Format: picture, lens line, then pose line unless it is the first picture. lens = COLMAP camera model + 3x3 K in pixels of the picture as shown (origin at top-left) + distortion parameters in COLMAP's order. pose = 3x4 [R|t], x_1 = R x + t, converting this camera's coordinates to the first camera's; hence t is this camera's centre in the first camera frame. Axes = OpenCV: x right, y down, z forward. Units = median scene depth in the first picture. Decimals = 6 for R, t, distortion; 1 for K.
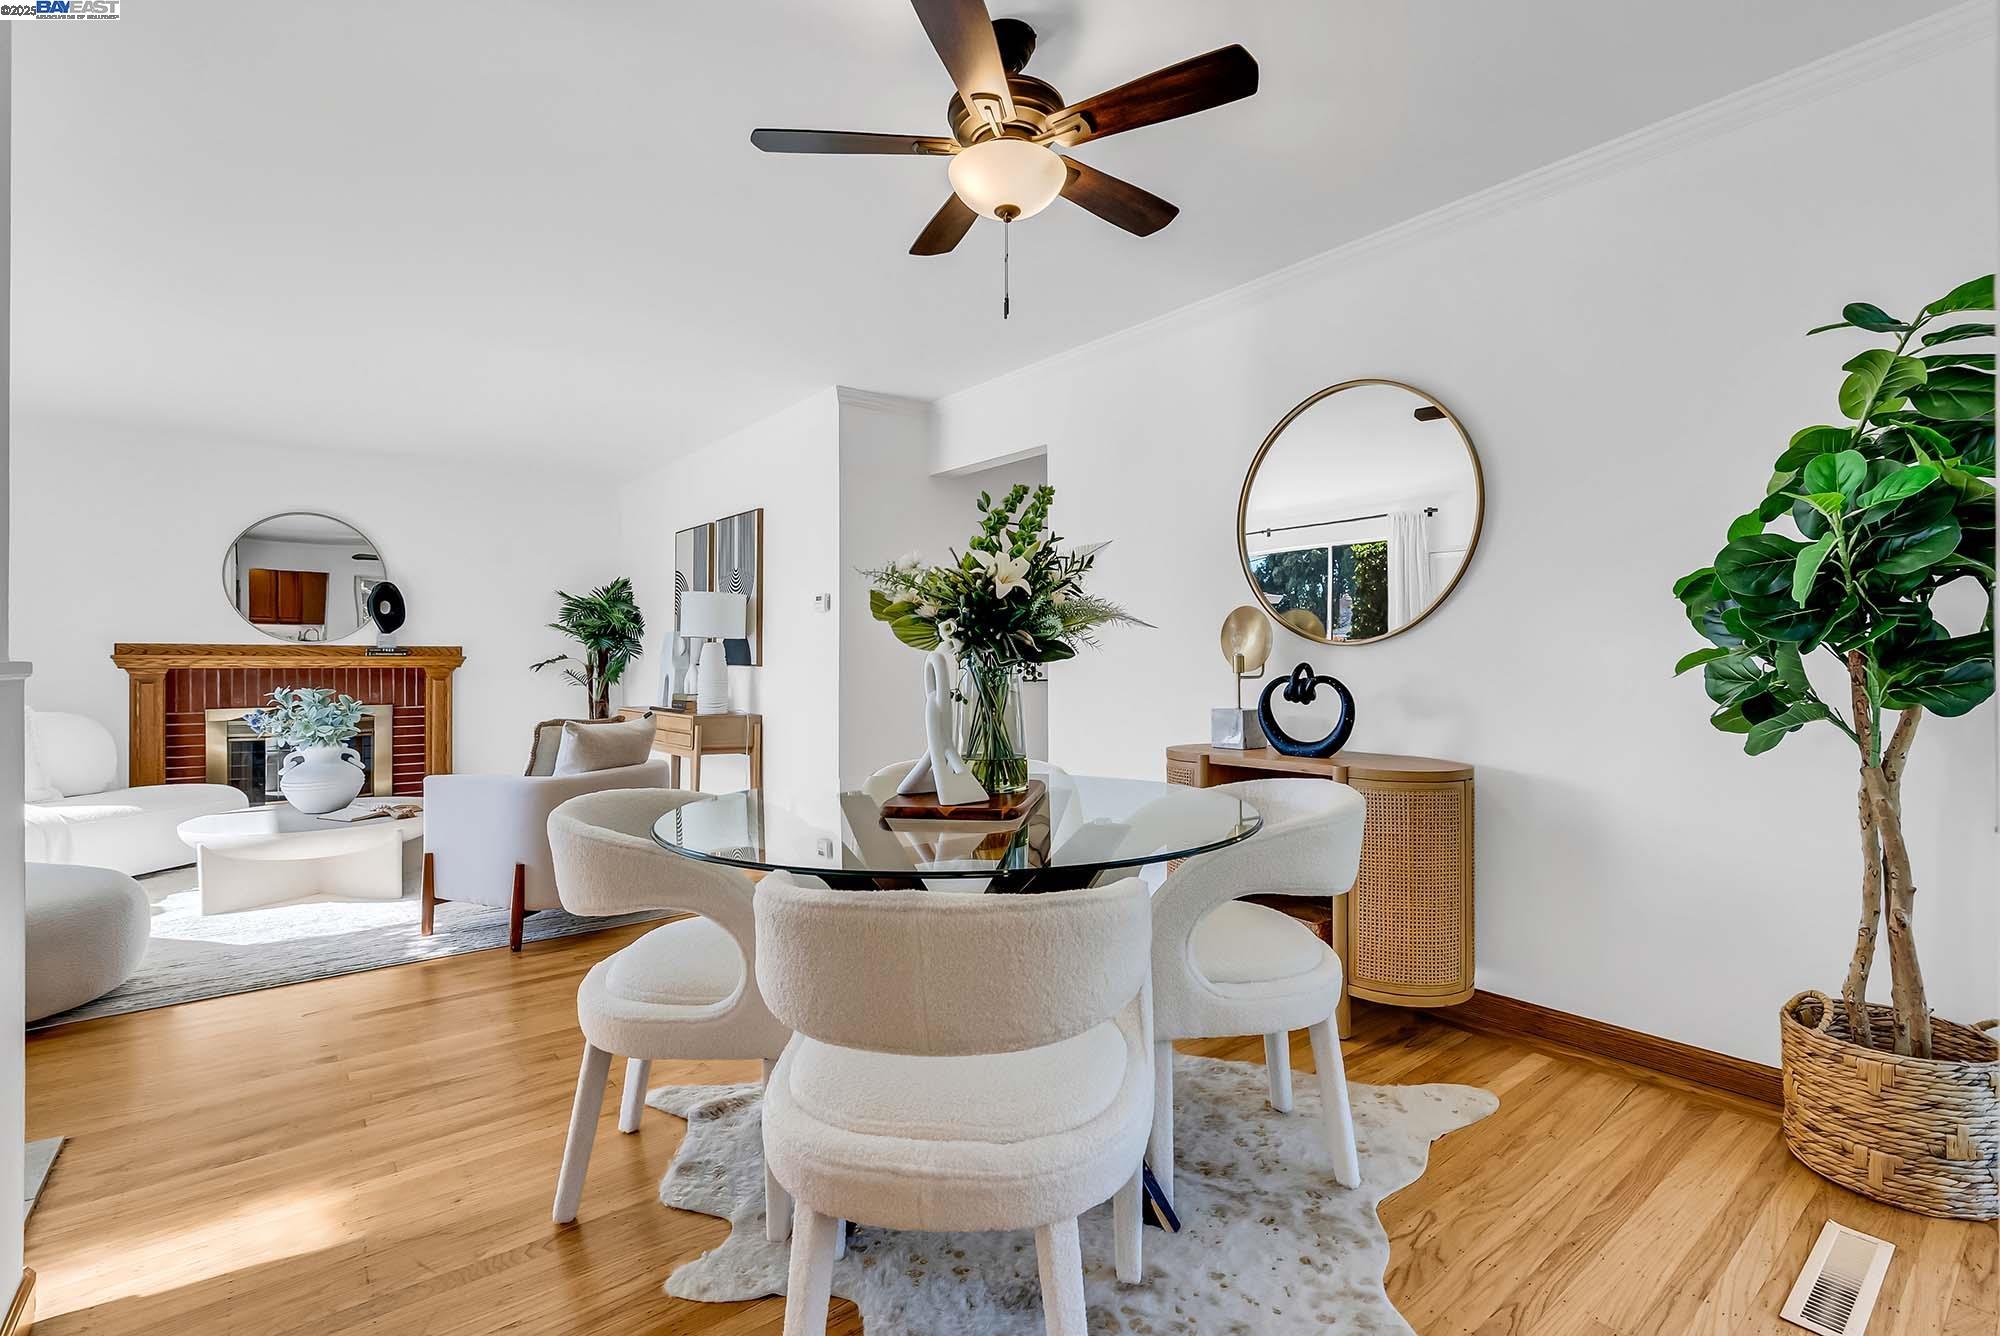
lens RADIAL K [[915.5, 0, 1004.3], [0, 915.5, 663.3], [0, 0, 1]] dist [-0.005738, 0.002654]
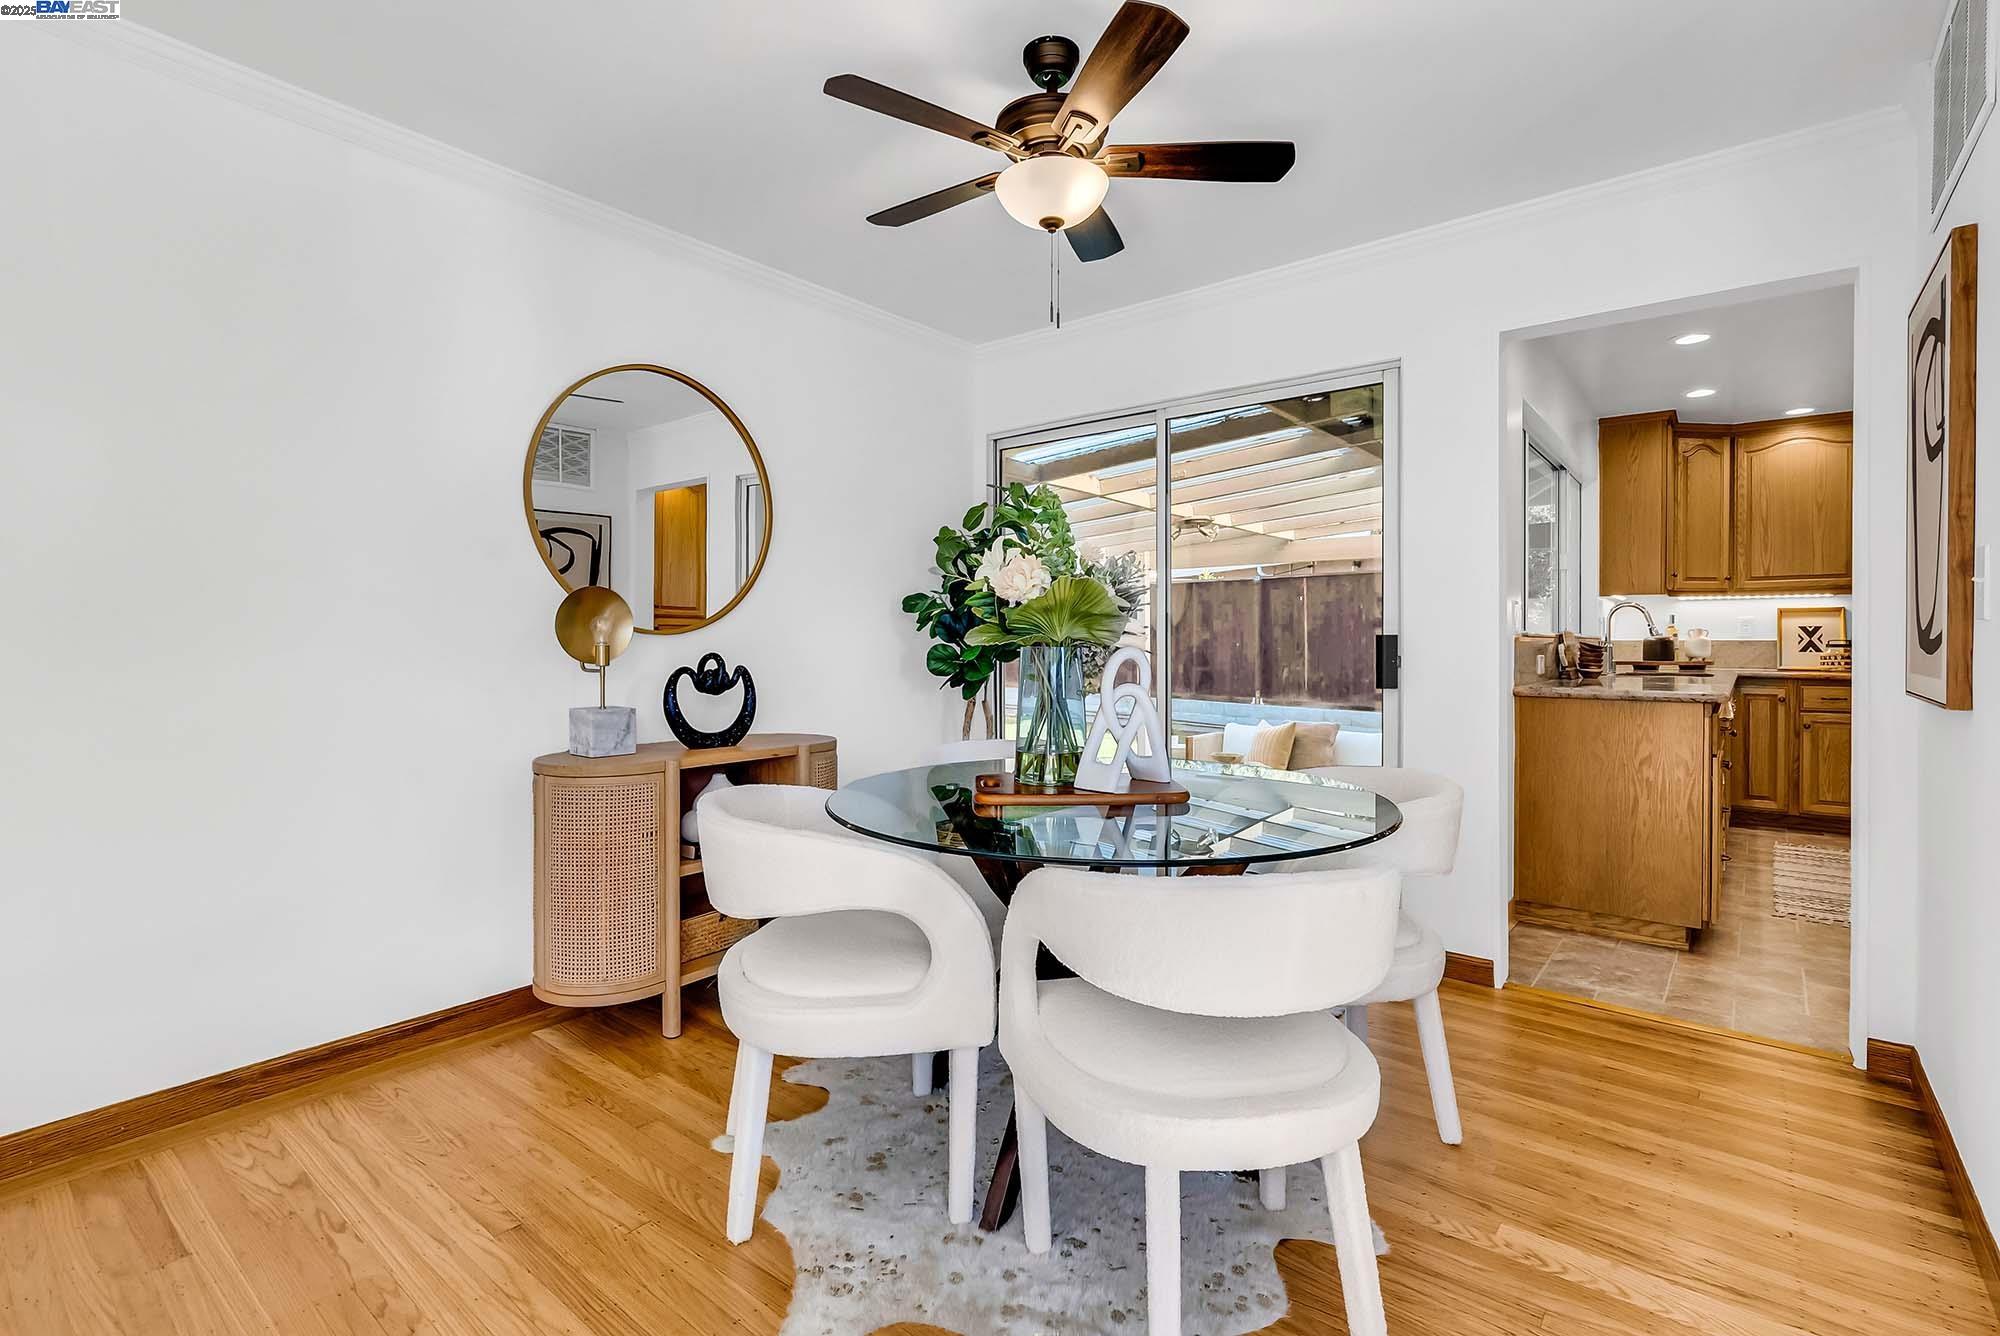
lens RADIAL K [[915.5, 0, 1004.5], [0, 915.5, 649.2], [0, 0, 1]] dist [-0.005738, 0.002654]
pose [[-0.201253, -0.012119, 0.979464, -0.368759], [-0.002319, 0.999927, 0.011895, -0.006259], [-0.979536, 0.000123, -0.201267, 0.458732]]
